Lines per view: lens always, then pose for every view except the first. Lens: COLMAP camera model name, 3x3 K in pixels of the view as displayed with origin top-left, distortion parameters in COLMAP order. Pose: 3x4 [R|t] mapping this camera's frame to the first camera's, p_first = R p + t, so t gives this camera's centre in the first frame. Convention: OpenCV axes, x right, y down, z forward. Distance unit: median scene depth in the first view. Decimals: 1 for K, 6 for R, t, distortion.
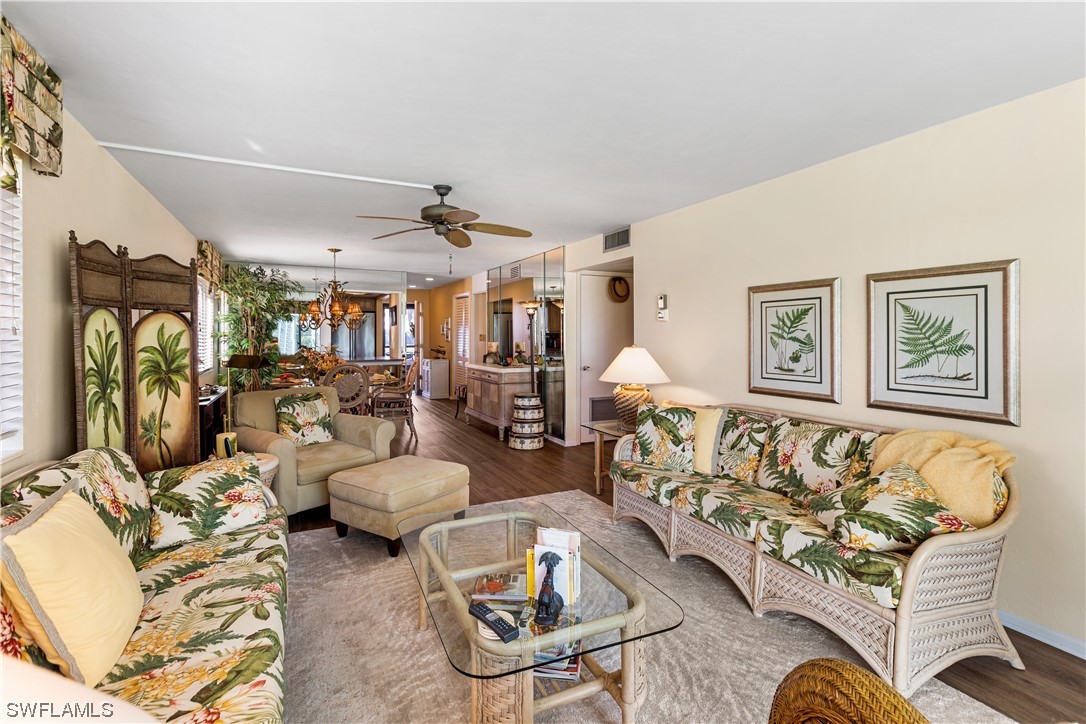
lens RADIAL K [[494.6, 0, 552.6], [0, 494.6, 337.6], [0, 0, 1]] dist [0.002426, -0.000641]
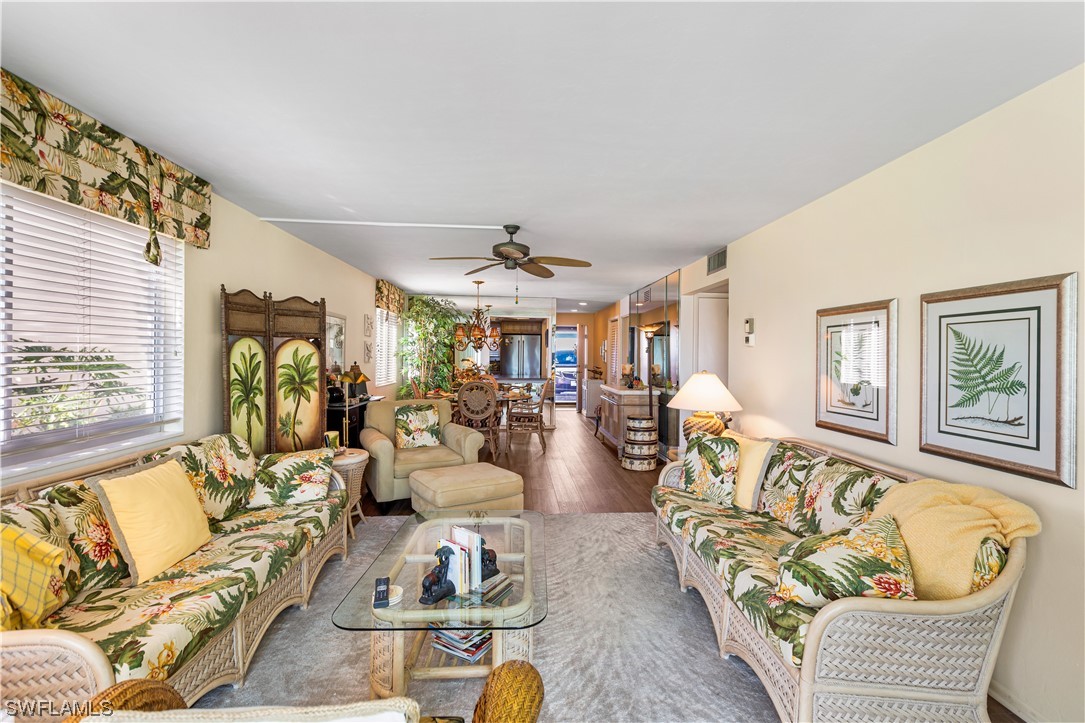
lens RADIAL K [[494.1, 0, 579.4], [0, 494.1, 358.5], [0, 0, 1]] dist [0.002426, -0.000641]
pose [[0.937062, 0.014411, -0.348865, 0.427400], [-0.014336, 0.999893, 0.002796, -0.013511], [0.348868, 0.002381, 0.937169, 0.003161]]
